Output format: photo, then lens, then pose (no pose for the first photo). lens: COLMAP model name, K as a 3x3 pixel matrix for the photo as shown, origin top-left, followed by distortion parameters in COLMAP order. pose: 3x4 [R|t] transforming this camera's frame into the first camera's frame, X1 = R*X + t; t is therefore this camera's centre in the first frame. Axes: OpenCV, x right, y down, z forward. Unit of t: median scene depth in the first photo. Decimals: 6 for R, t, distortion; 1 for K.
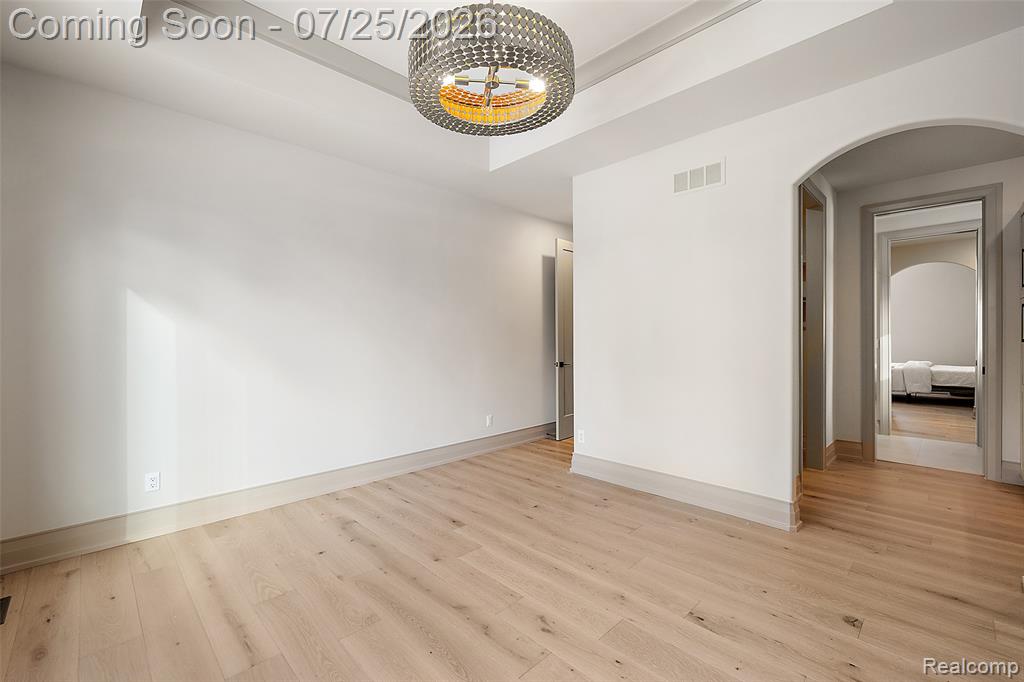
lens RADIAL K [[439.8, 0, 507.8], [0, 439.8, 329.6], [0, 0, 1]] dist [0.000312, 0.000212]
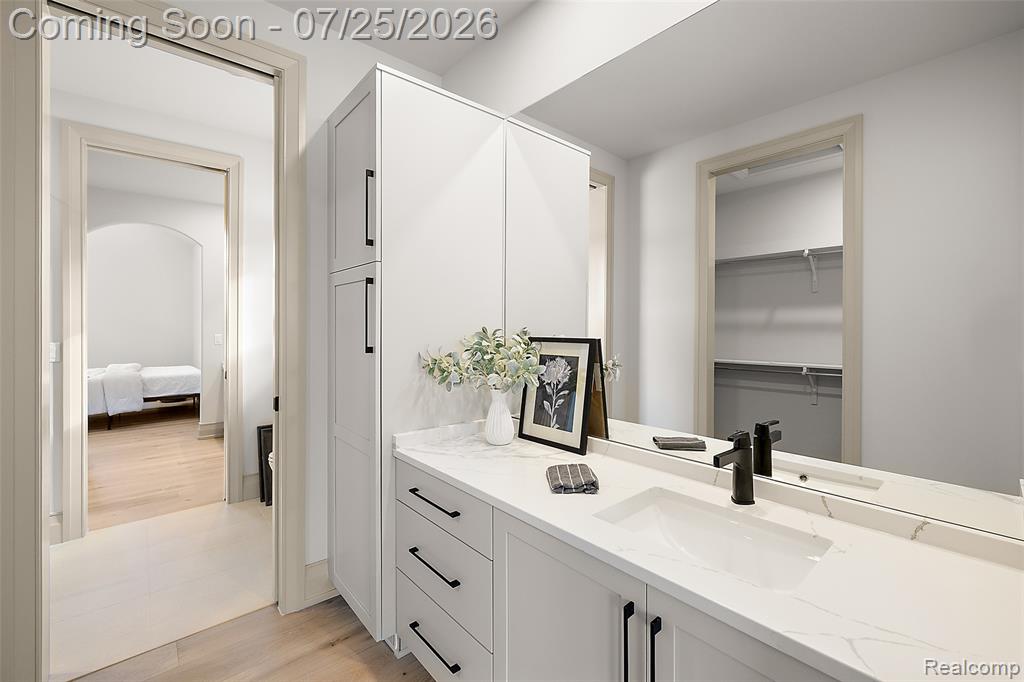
lens RADIAL K [[423.6, 0, 514.7], [0, 423.6, 324.5], [0, 0, 1]] dist [0.002164, 0.000447]
pose [[0.061397, 0.001740, 0.998112, 0.370245], [-0.008116, 0.999966, -0.001244, -0.002336], [-0.998080, -0.008024, 0.061409, 0.428477]]
